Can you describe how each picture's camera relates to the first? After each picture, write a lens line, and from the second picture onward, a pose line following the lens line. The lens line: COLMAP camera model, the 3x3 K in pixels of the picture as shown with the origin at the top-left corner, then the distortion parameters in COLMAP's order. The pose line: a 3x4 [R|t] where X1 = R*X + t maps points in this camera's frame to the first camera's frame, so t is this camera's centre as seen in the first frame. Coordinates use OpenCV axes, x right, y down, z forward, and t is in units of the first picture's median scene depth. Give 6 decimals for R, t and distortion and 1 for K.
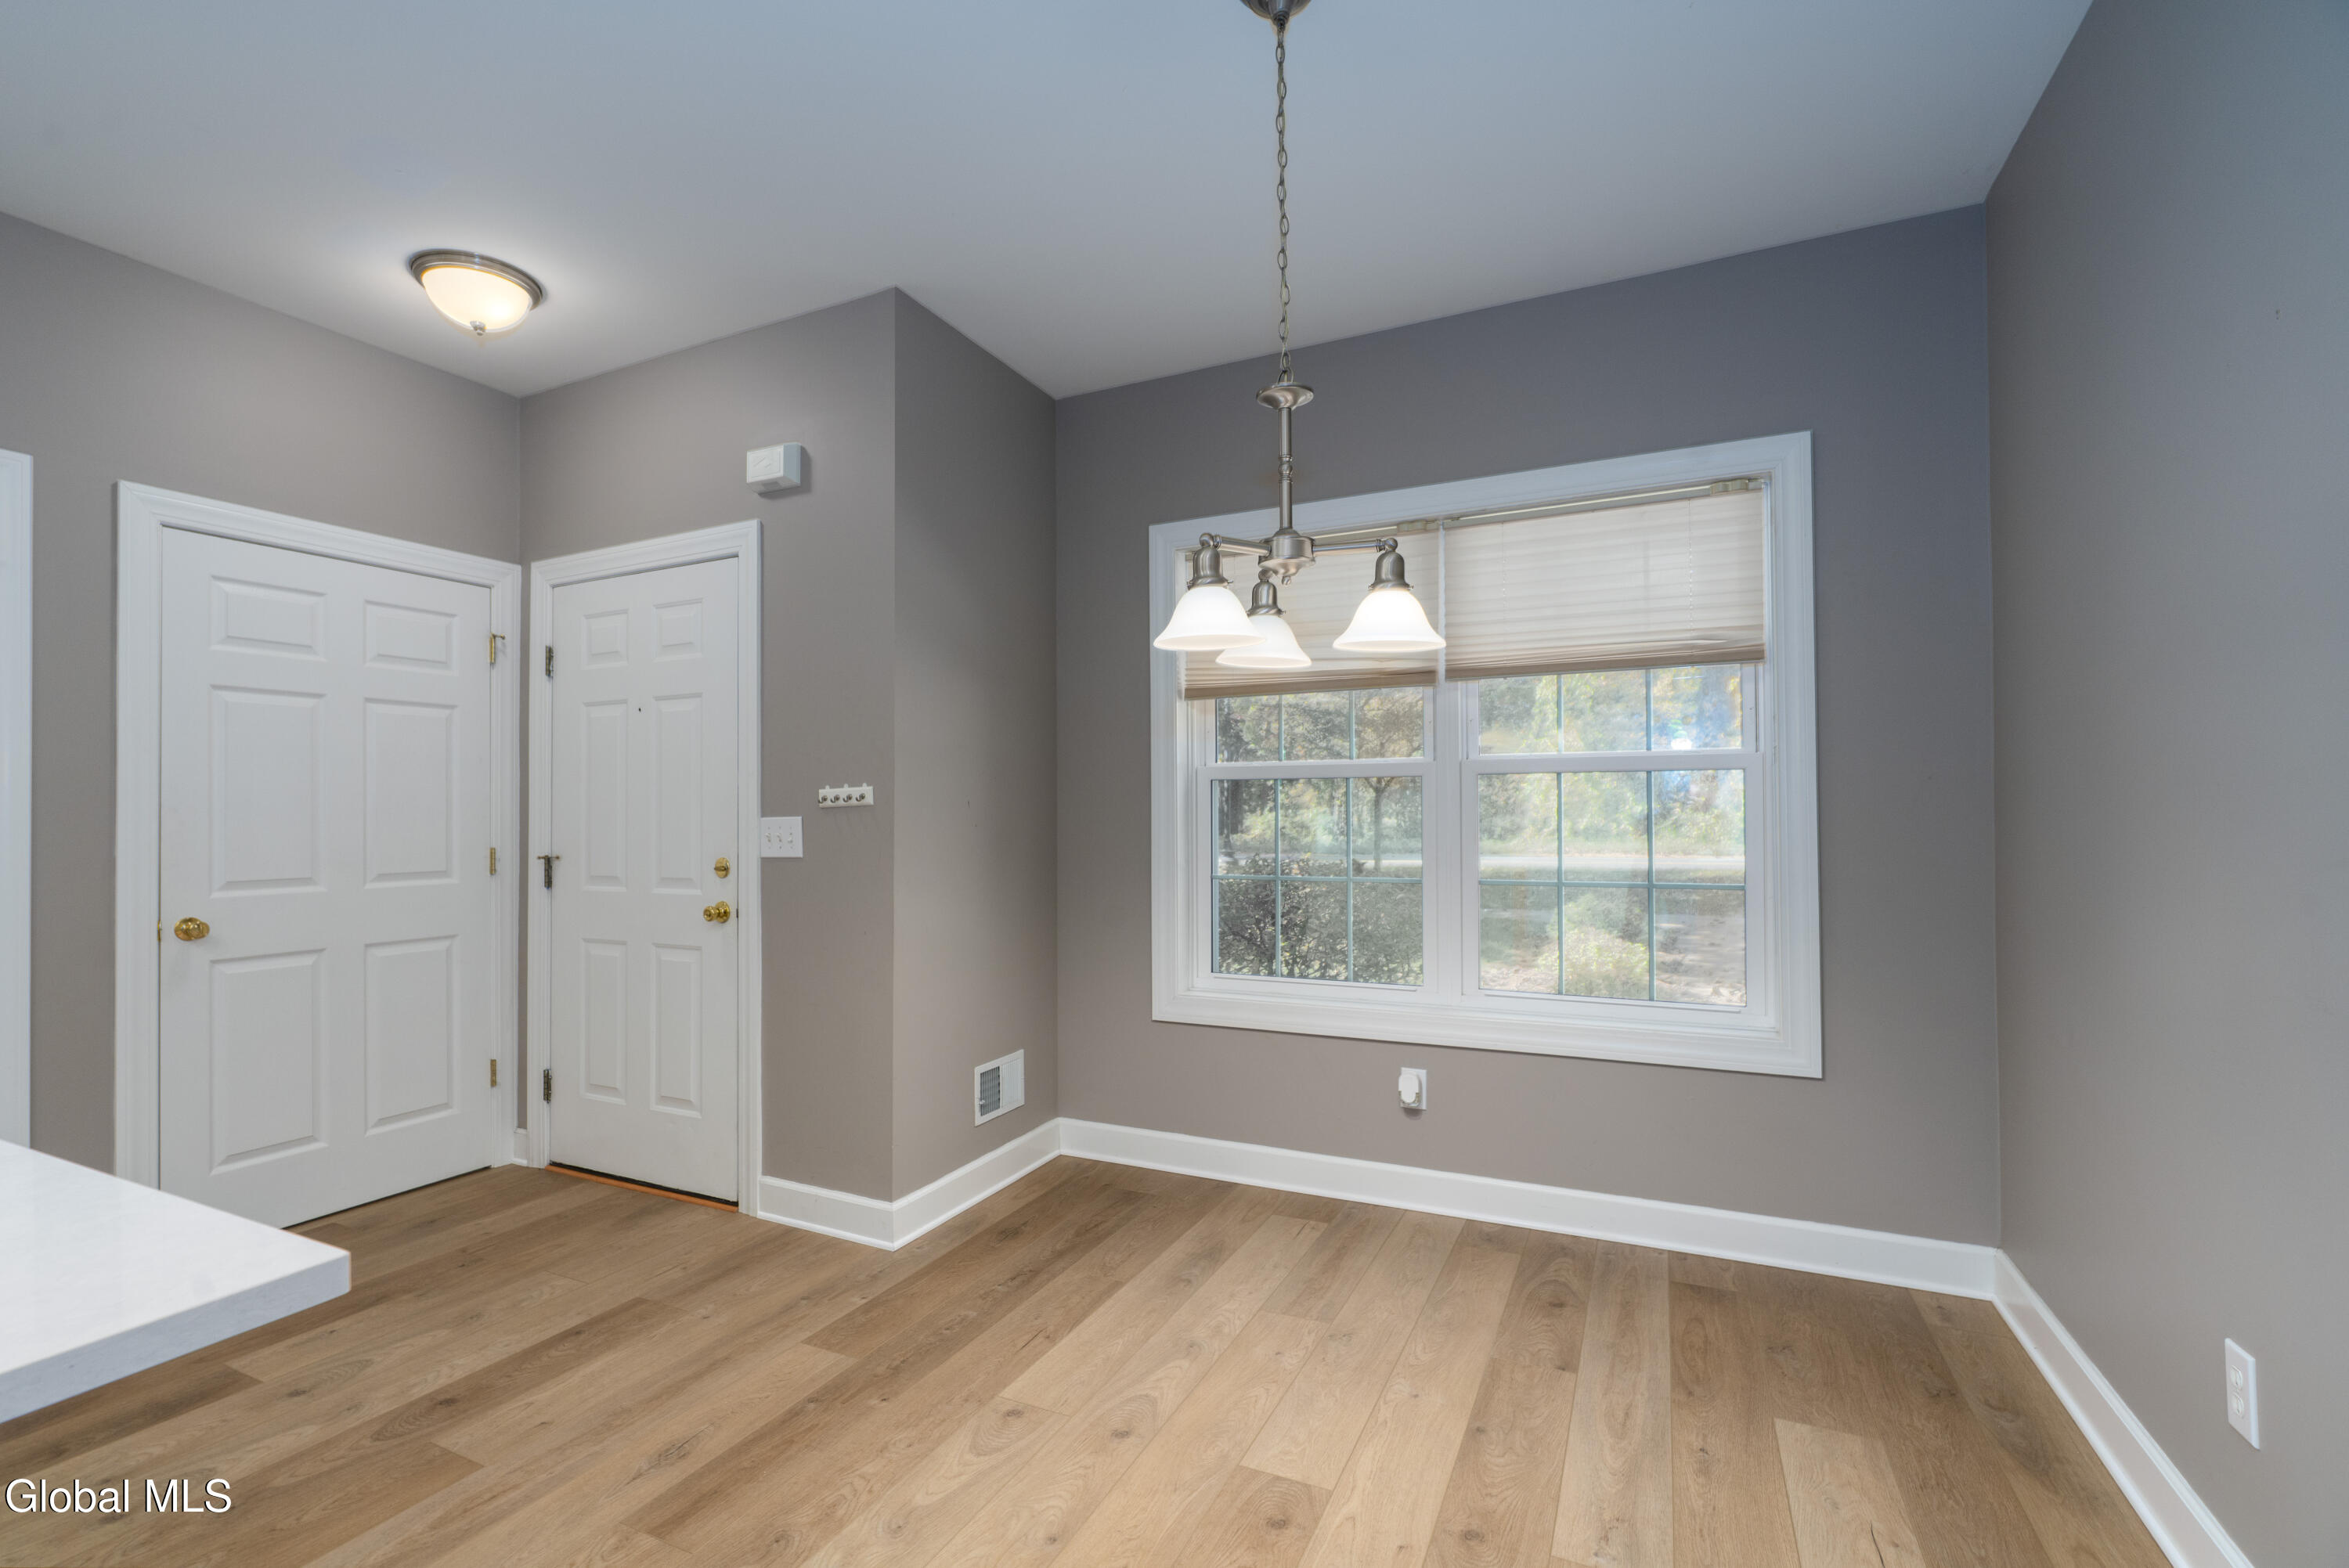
lens RADIAL K [[1058.3, 0, 1153.8], [0, 1058.3, 792.8], [0, 0, 1]] dist [-0.009438, 0.001149]
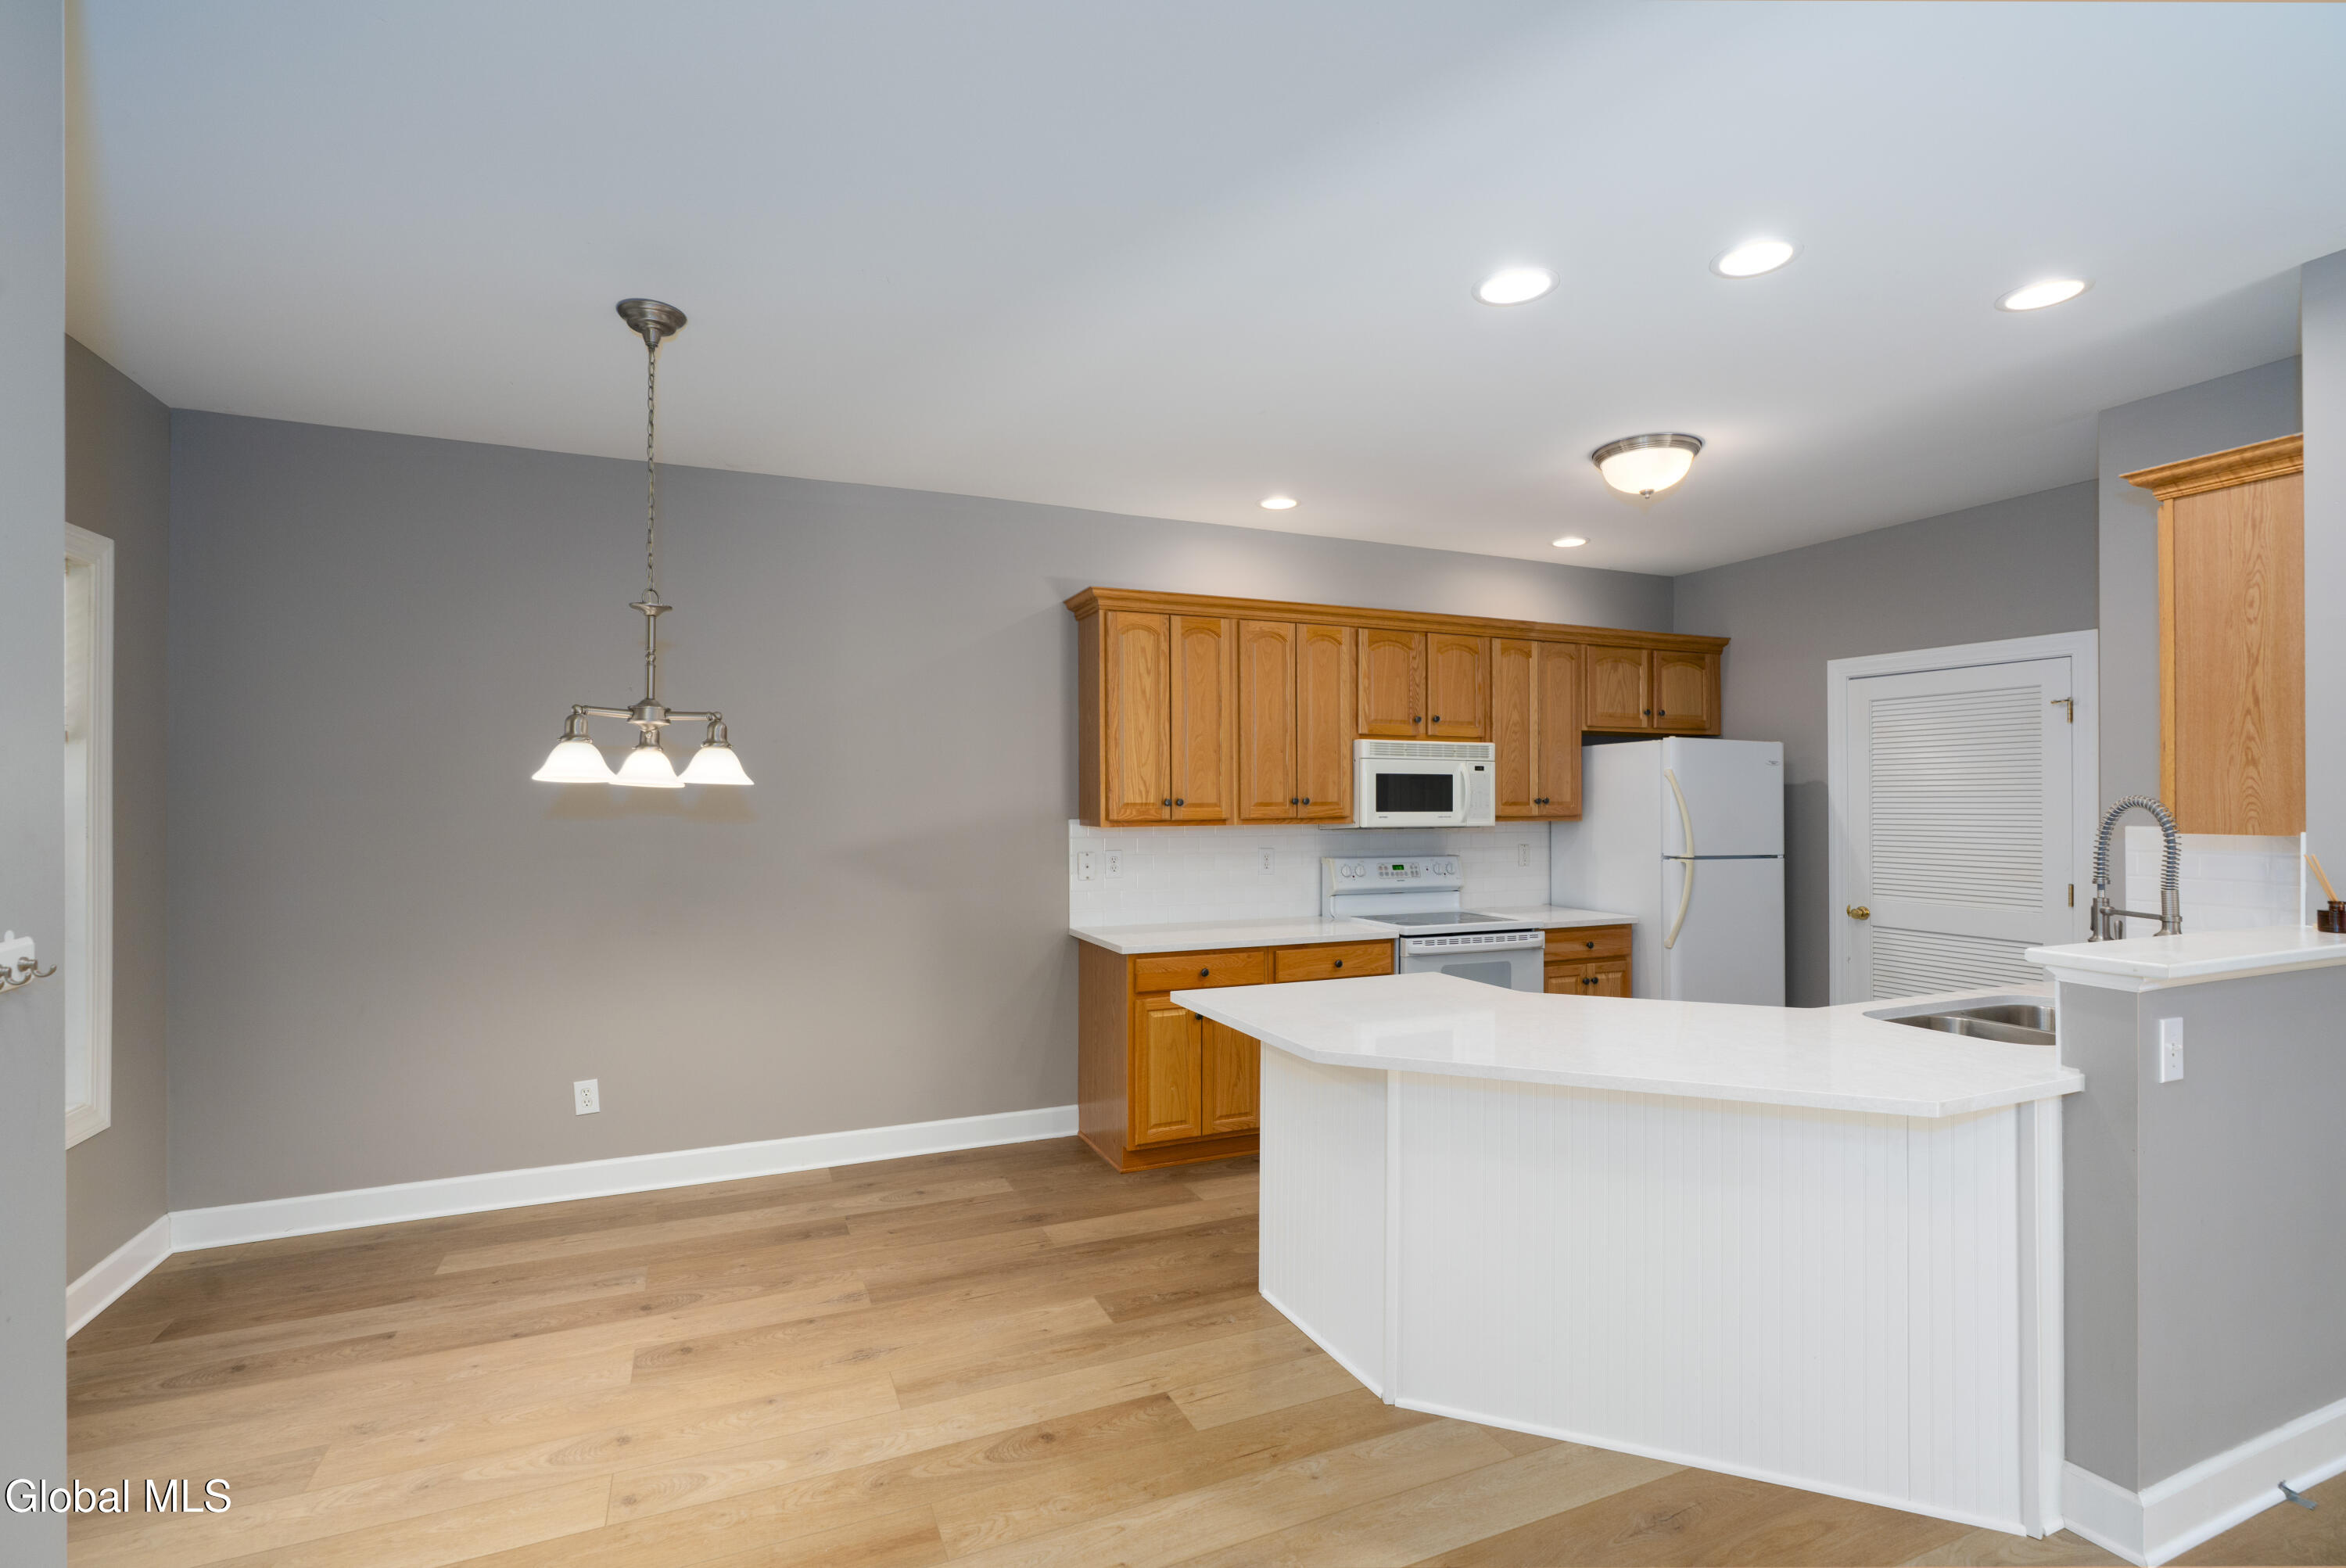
lens RADIAL K [[1057.1, 0, 1170.1], [0, 1057.1, 789.7], [0, 0, 1]] dist [-0.009438, 0.001149]
pose [[-0.762677, 0.013624, 0.646636, -0.889468], [-0.007185, 0.999538, -0.029533, -0.054885], [-0.646740, -0.027170, -0.762227, 1.079288]]
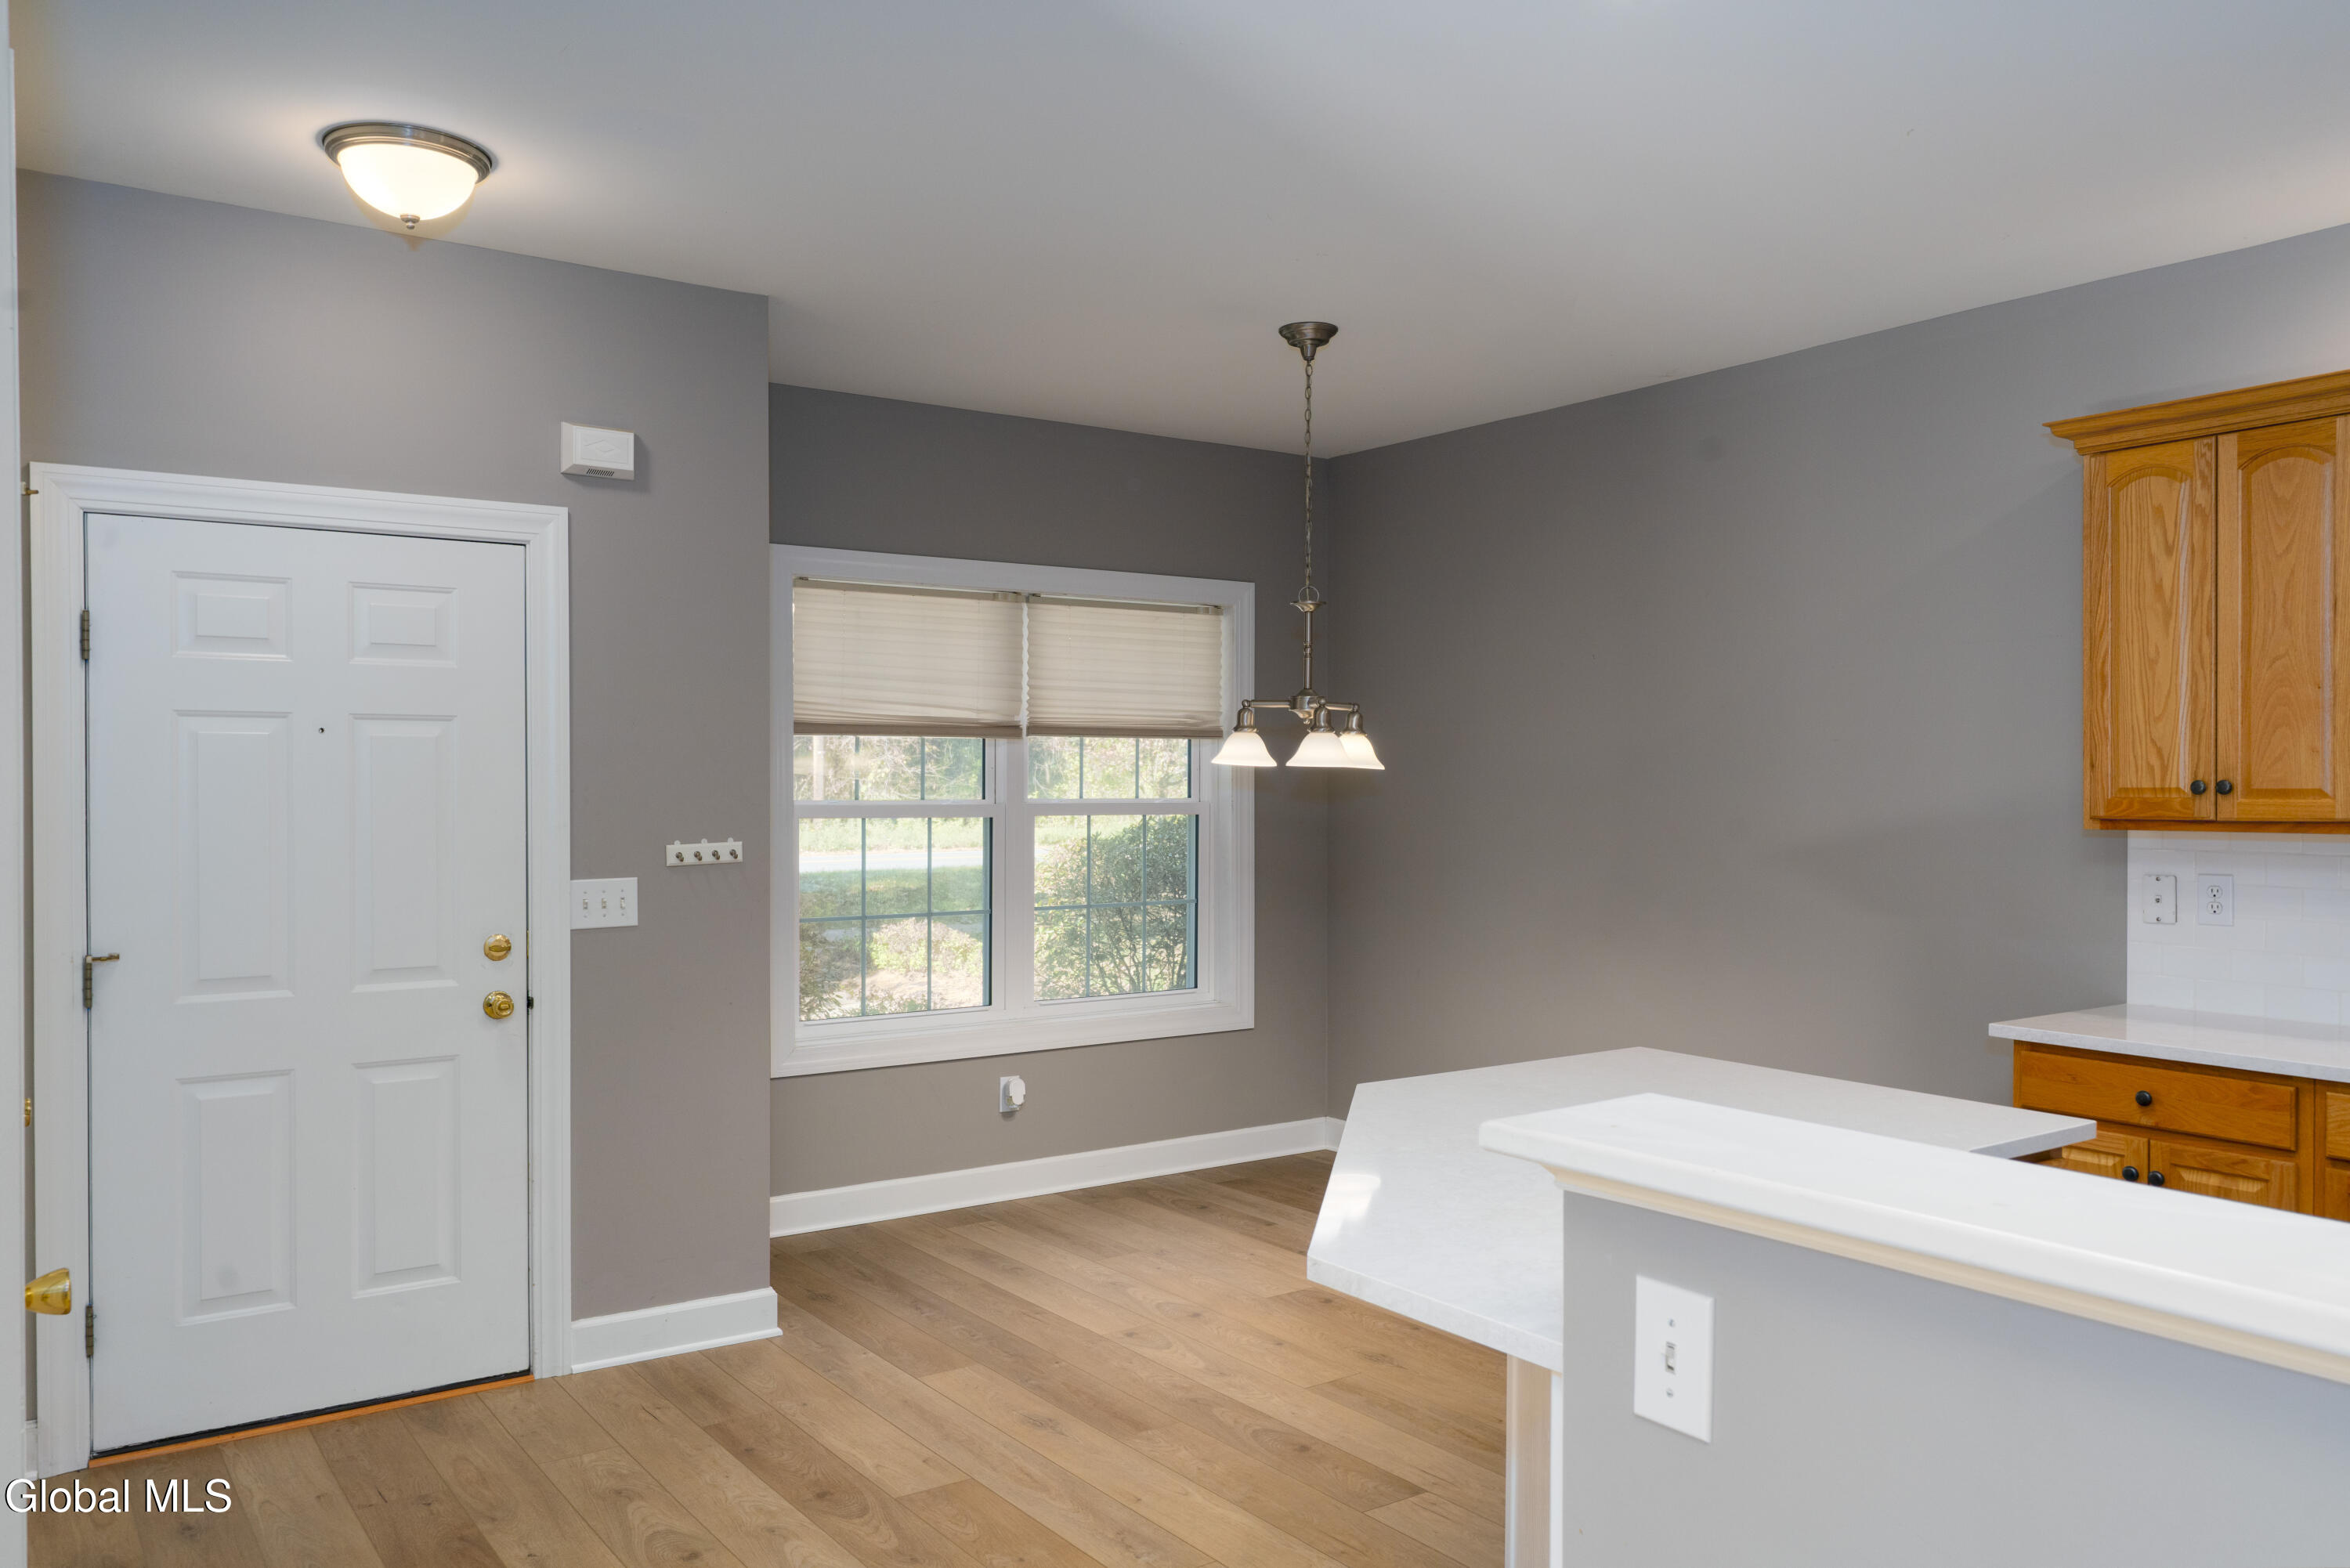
lens RADIAL K [[1723.3, 0, 1166.7], [0, 1723.3, 789.5], [0, 0, 1]] dist [-0.009616, 0.005160]
pose [[0.474358, 0.003601, 0.880324, -1.465635], [-0.021445, 0.999742, 0.007467, -0.072883], [-0.880071, -0.022421, 0.474313, -0.020598]]
